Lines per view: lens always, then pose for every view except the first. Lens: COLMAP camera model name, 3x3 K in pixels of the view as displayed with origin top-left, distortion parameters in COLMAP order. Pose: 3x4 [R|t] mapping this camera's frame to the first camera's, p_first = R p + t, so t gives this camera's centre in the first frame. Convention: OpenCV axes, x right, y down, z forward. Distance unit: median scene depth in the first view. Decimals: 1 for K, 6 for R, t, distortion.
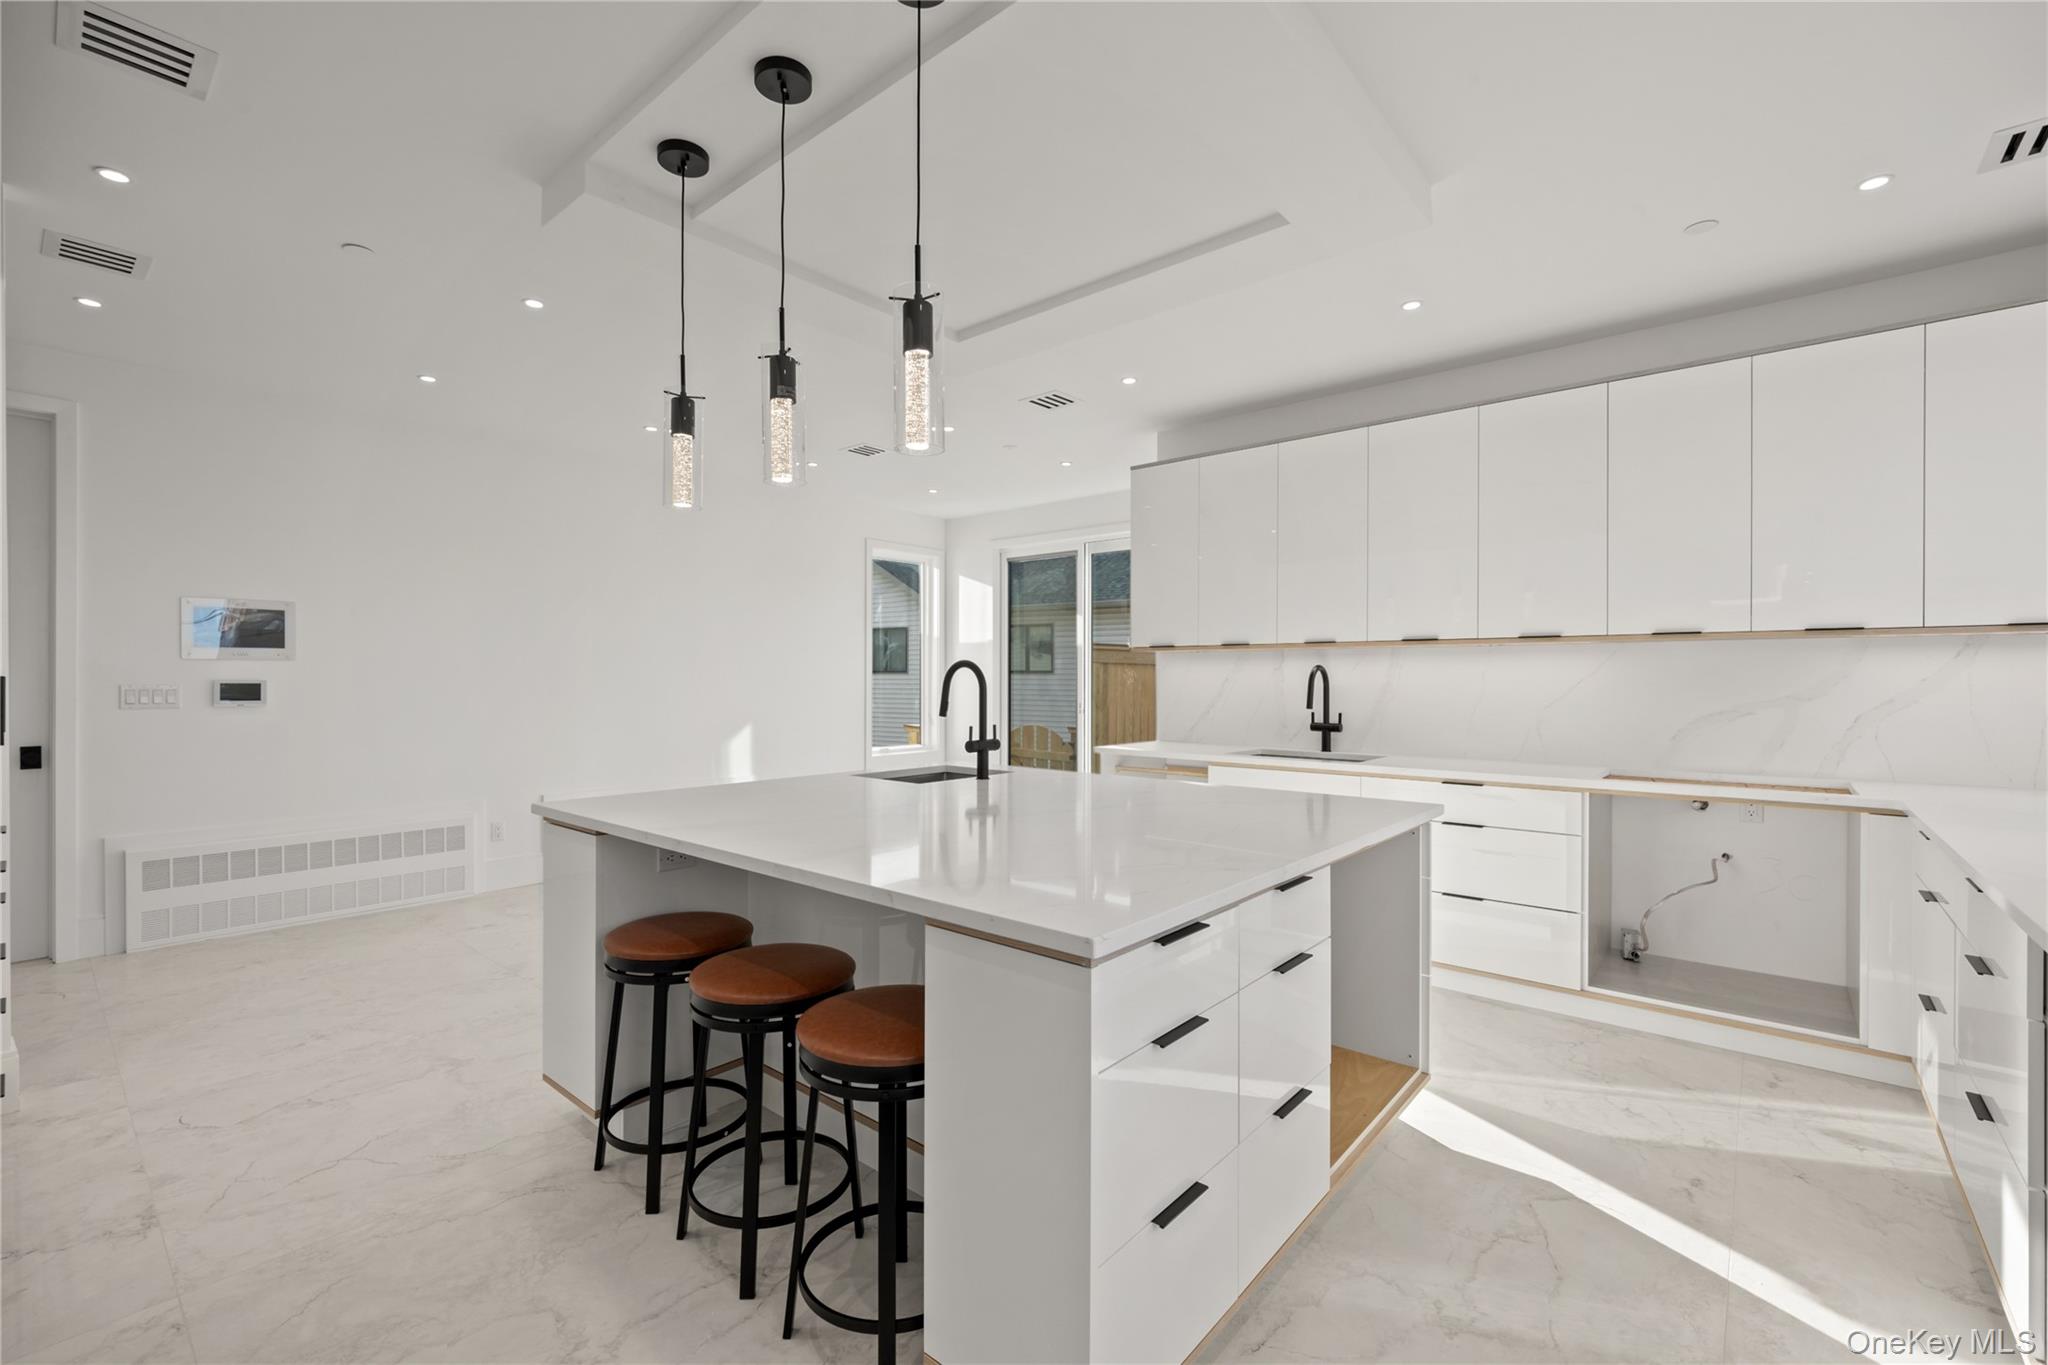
lens RADIAL K [[865.5, 0, 1024.0], [0, 865.5, 682.5], [0, 0, 1]] dist [-0.006979, -0.000267]
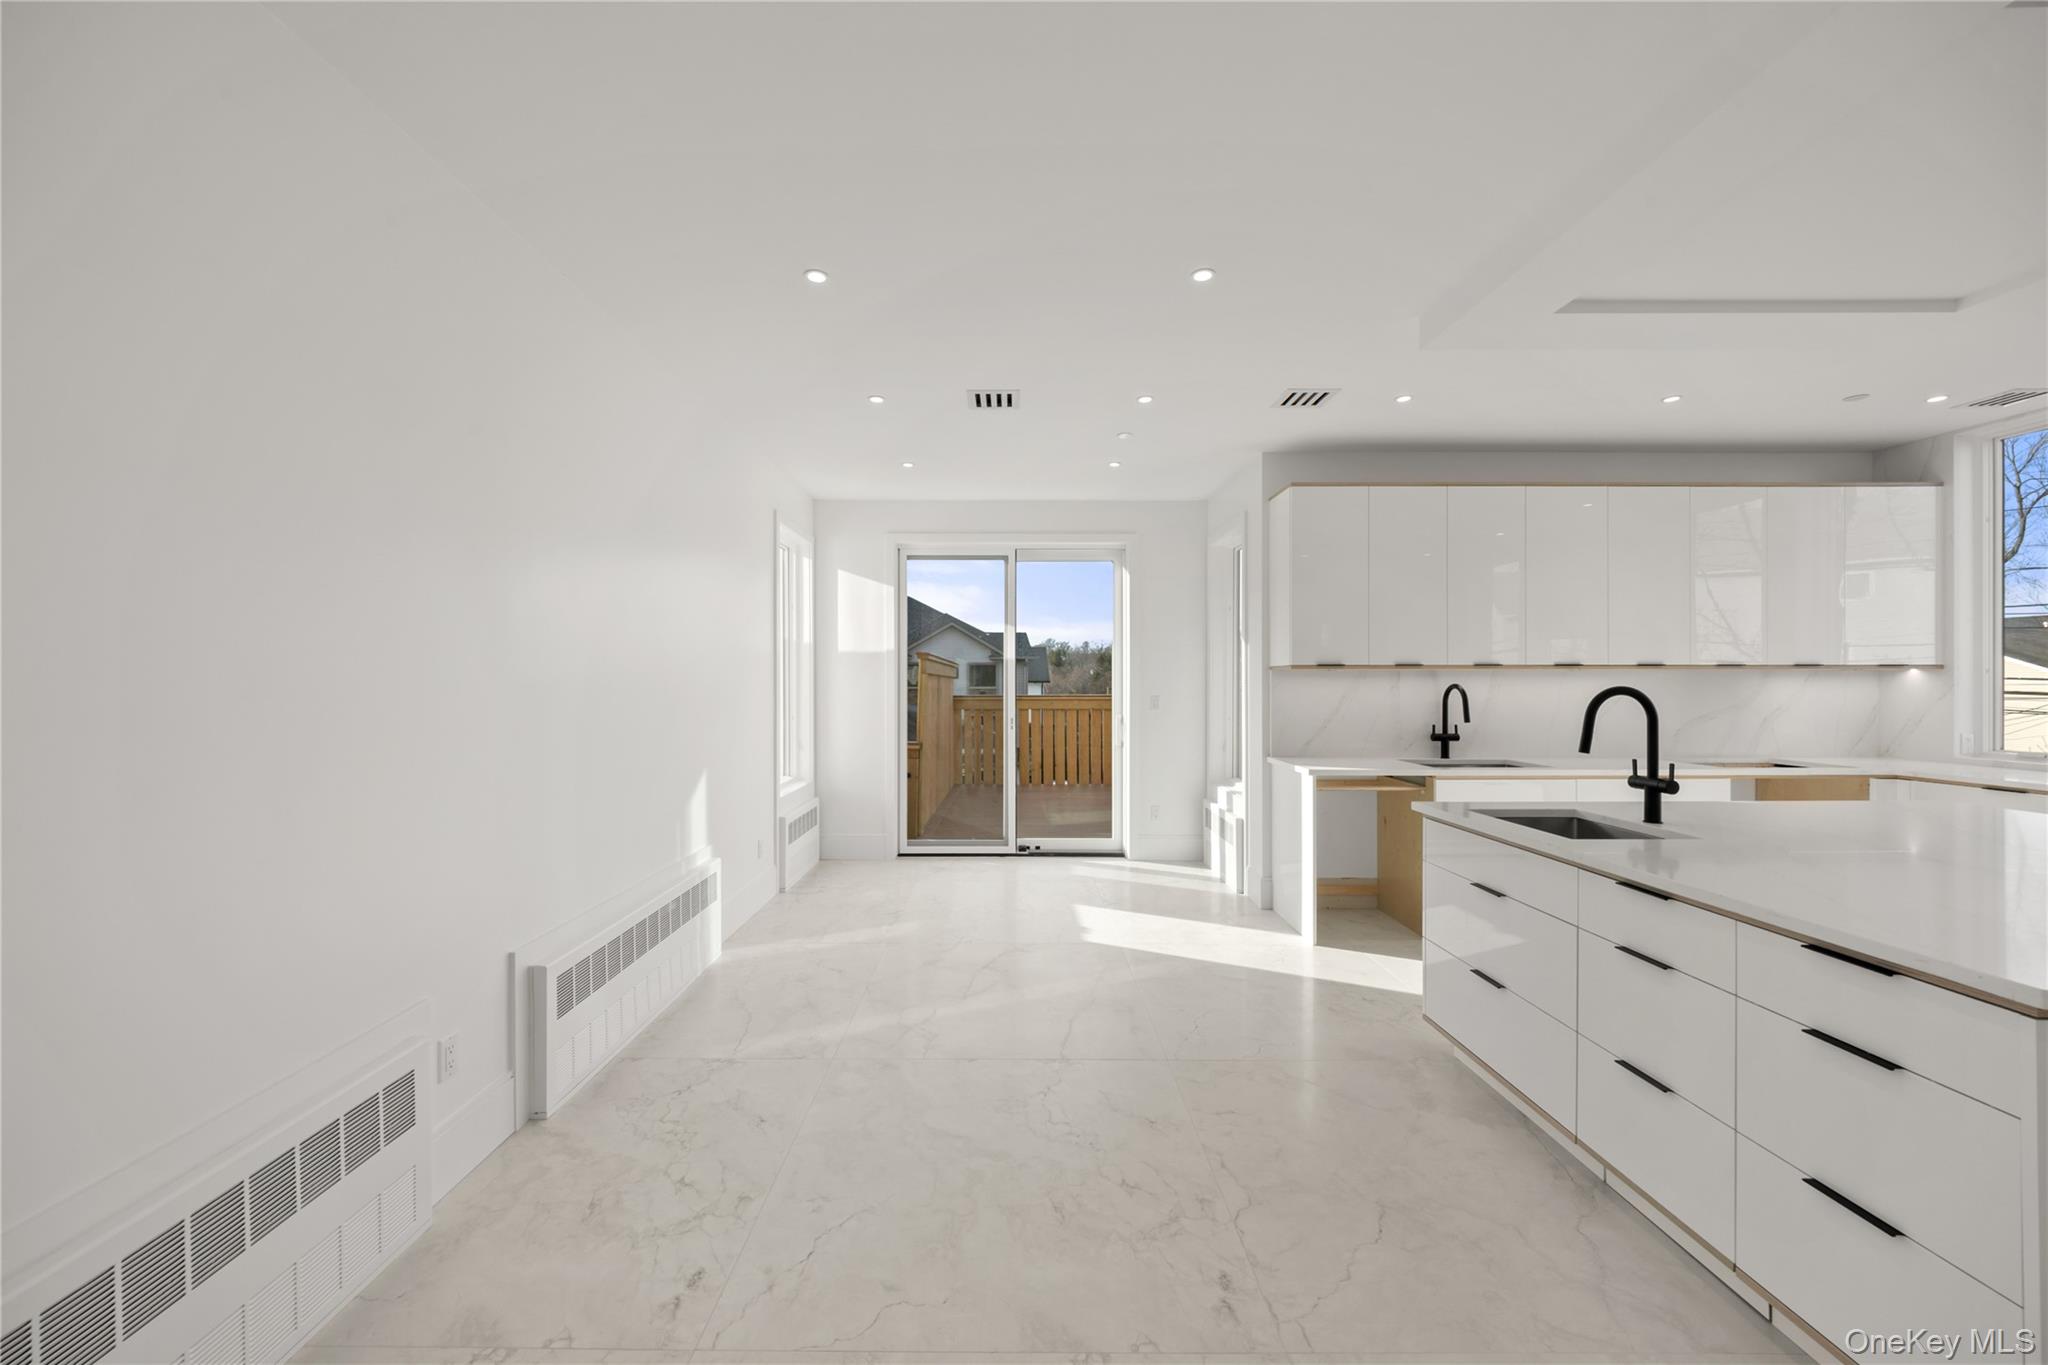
lens RADIAL K [[744.4, 0, 1024.0], [0, 744.4, 682.5], [0, 0, 1]] dist [0.001012, 0.000073]
pose [[0.753224, 0.001326, 0.657762, -0.739530], [0.005303, 0.999953, -0.008088, -0.017155], [-0.657742, 0.009581, 0.753182, 0.622582]]
